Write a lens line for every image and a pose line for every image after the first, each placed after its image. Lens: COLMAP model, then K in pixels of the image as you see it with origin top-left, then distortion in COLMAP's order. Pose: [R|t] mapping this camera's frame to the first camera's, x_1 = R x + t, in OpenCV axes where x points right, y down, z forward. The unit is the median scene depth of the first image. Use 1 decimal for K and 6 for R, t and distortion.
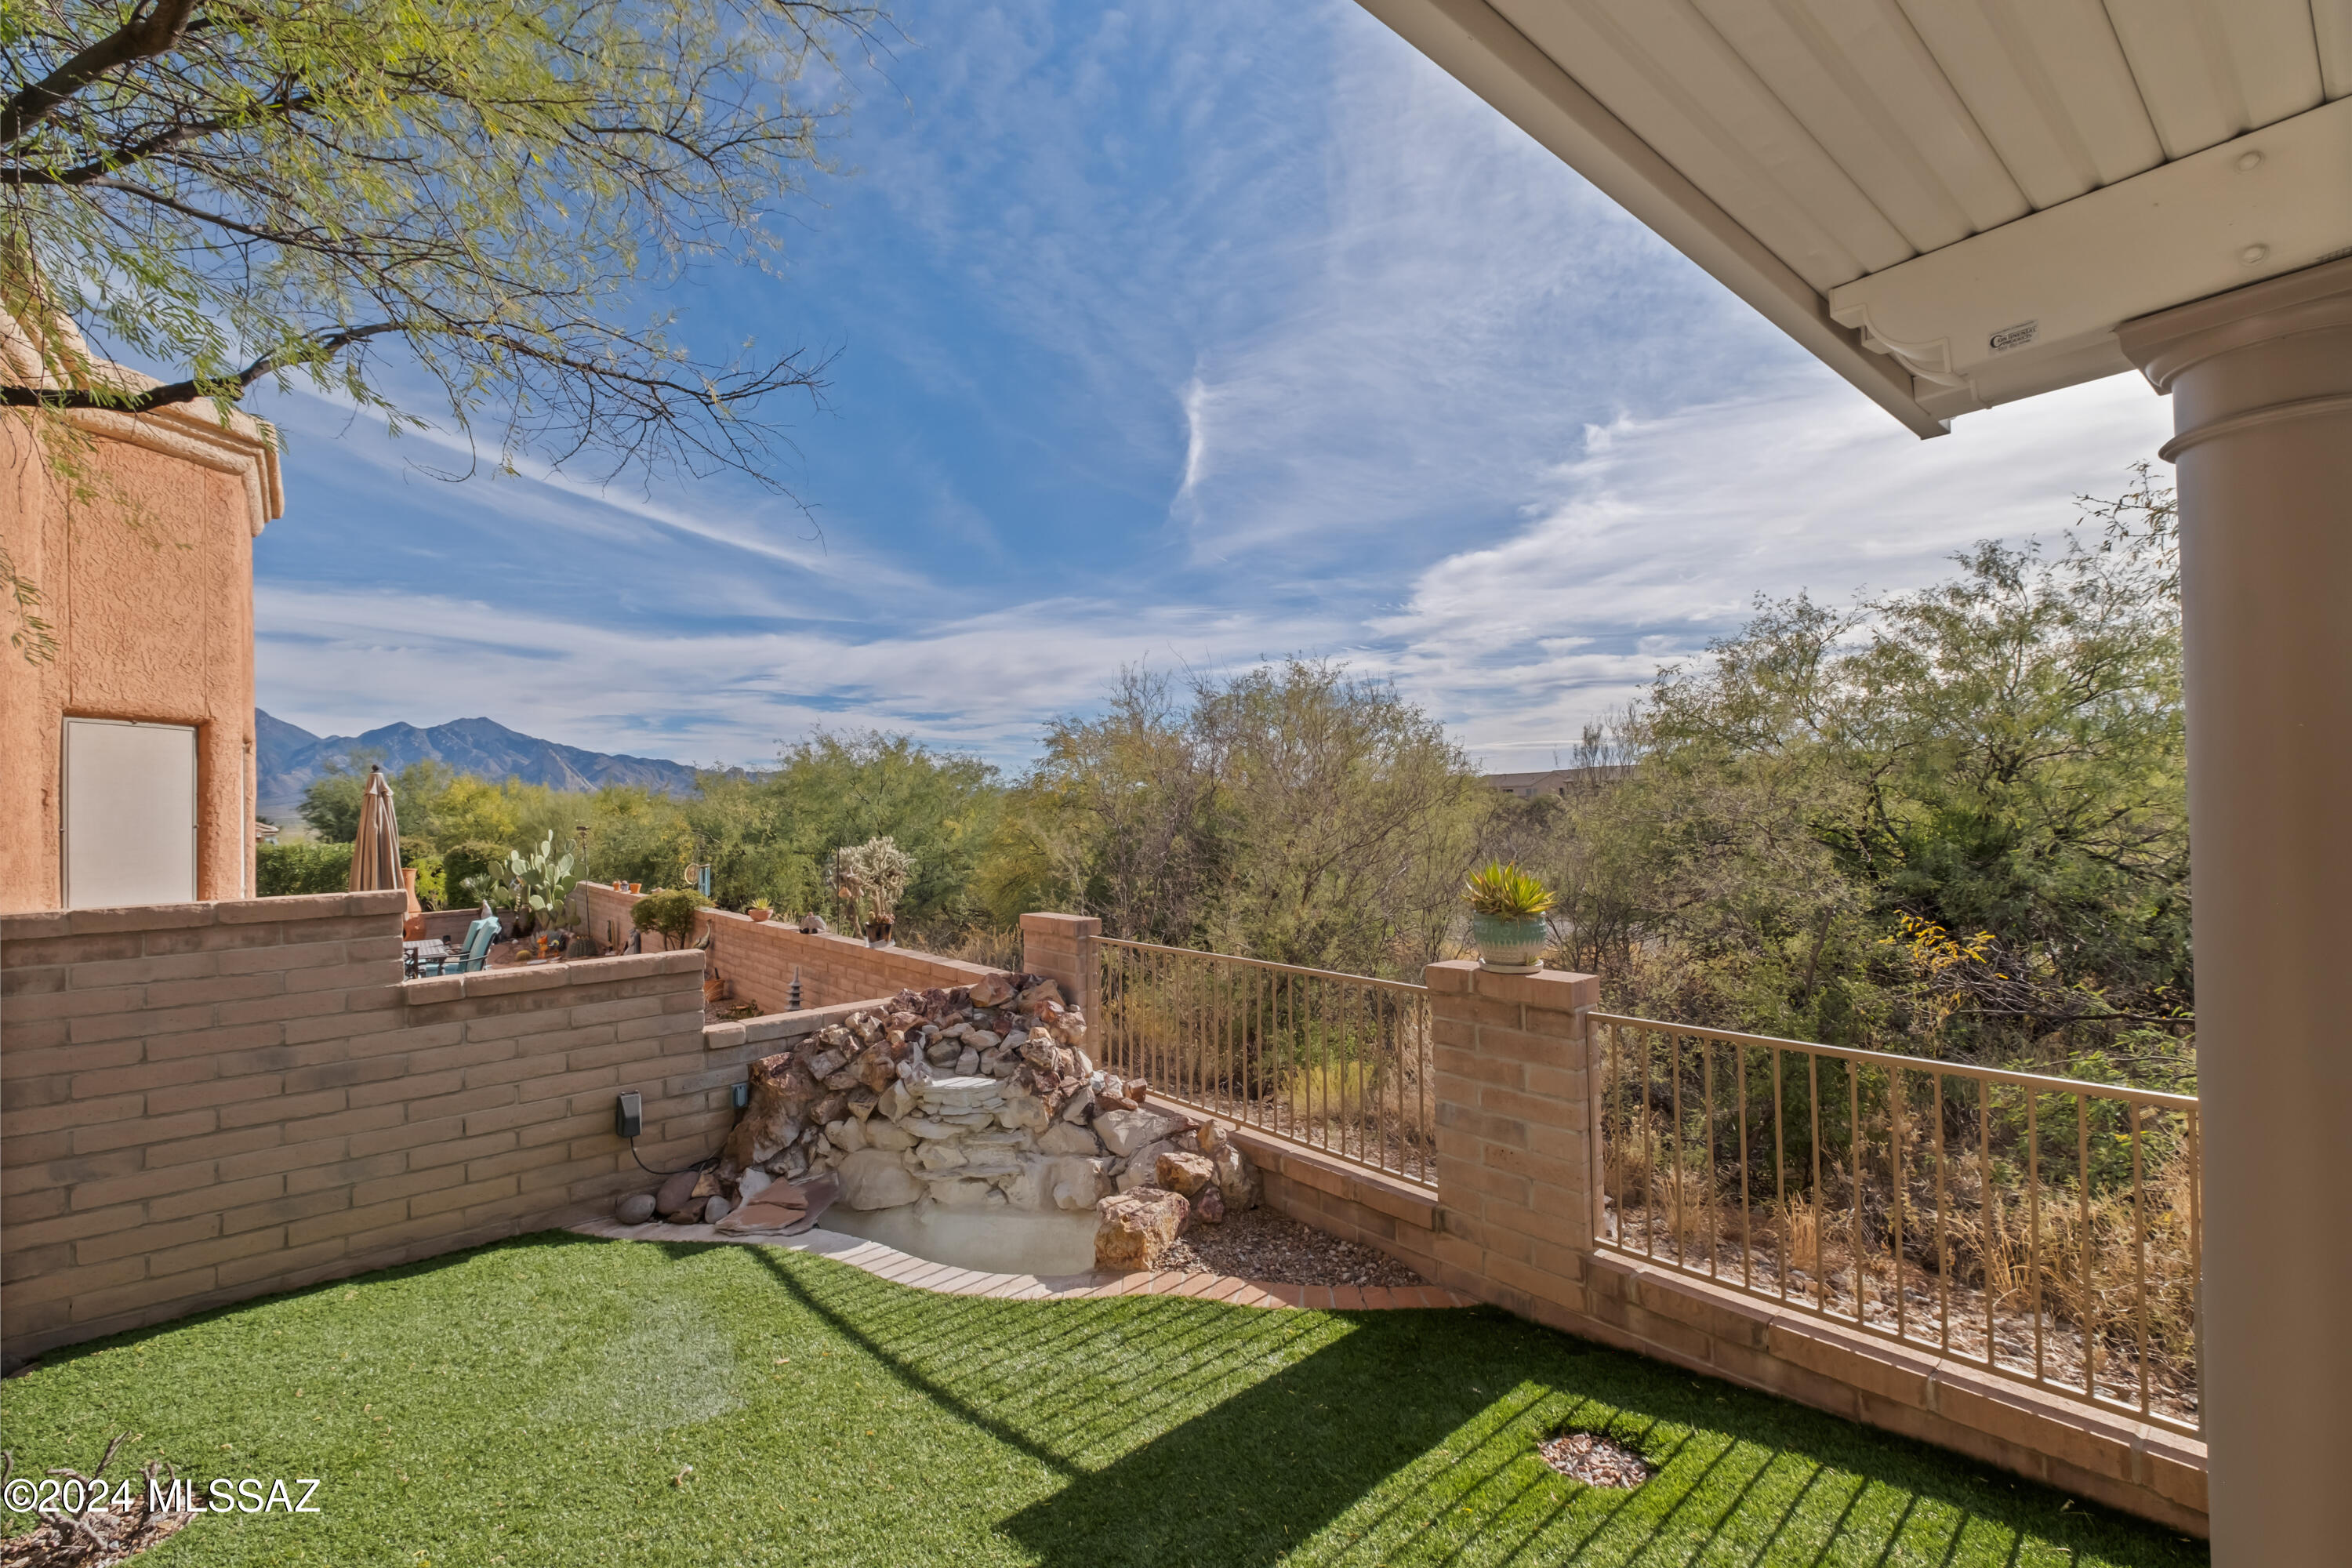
lens RADIAL K [[1028.9, 0, 1176.4], [0, 1028.9, 777.1], [0, 0, 1]] dist [-0.002346, -0.000616]
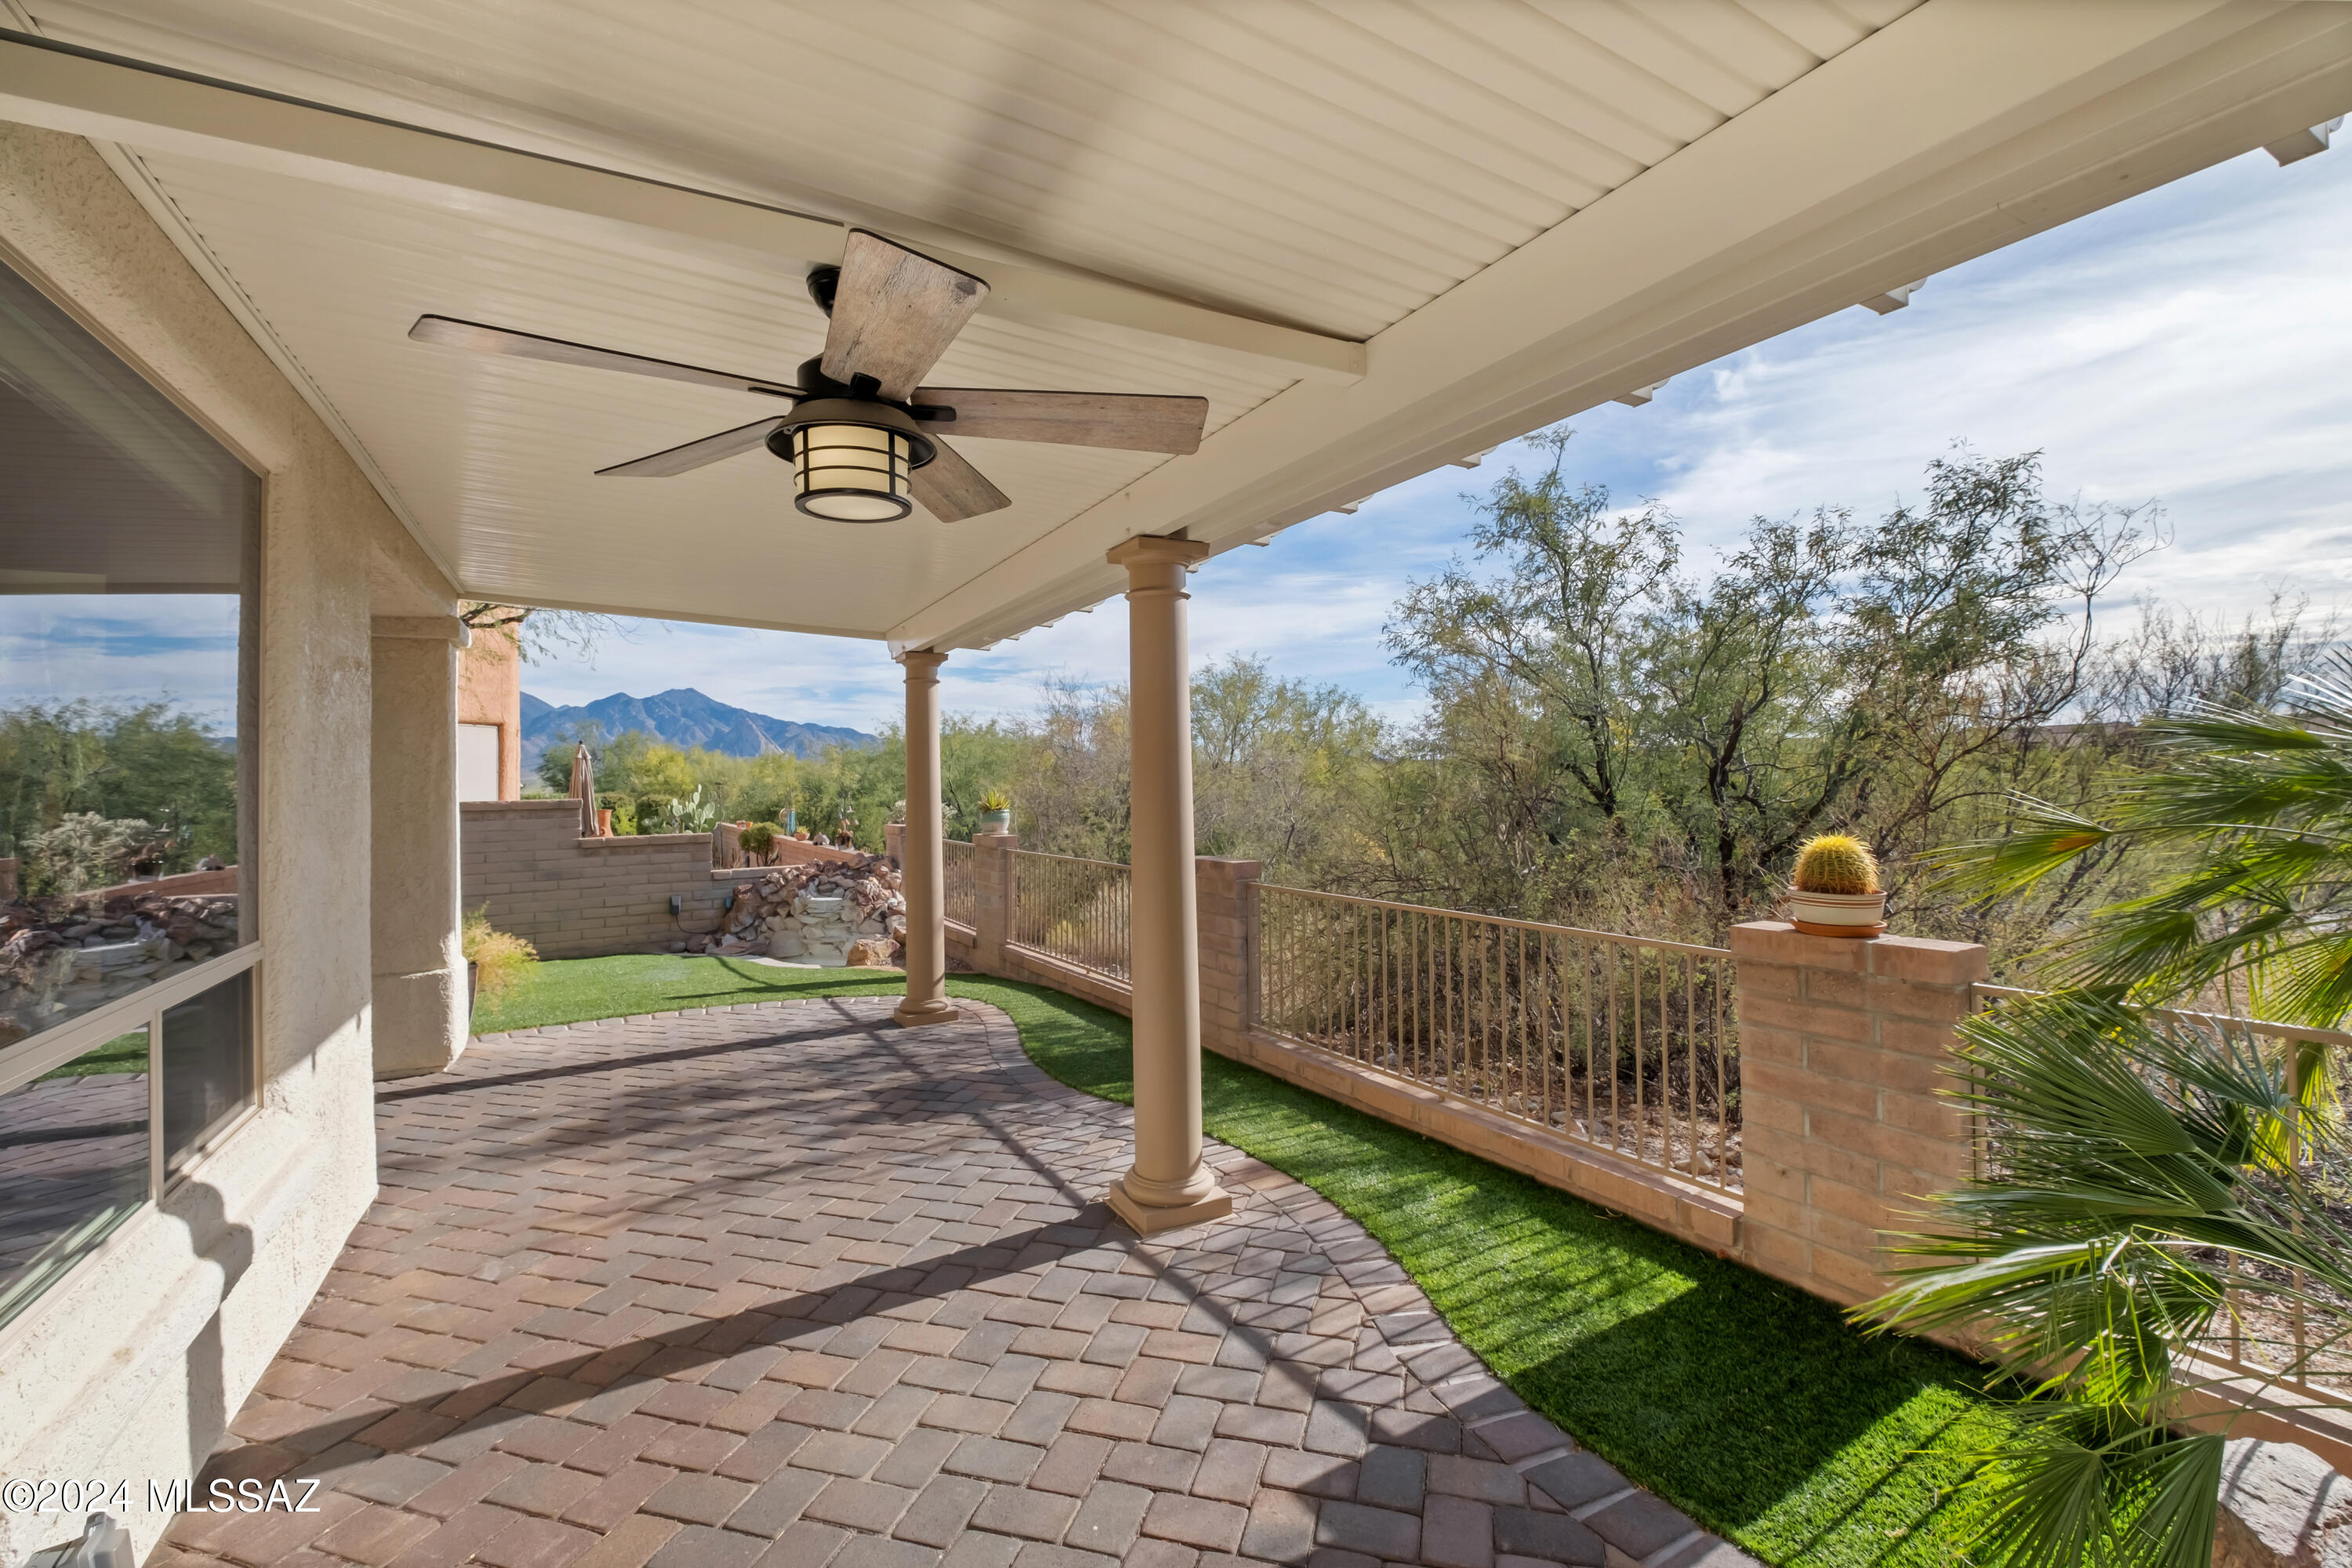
lens RADIAL K [[1179.2, 0, 1176.0], [0, 1179.2, 784.0], [0, 0, 1]] dist [0.052938, -0.000173]
pose [[0.976574, 0.010886, -0.214908, 0.442883], [-0.003909, 0.999452, 0.032862, -0.005644], [0.215148, -0.031252, 0.976081, -0.519869]]
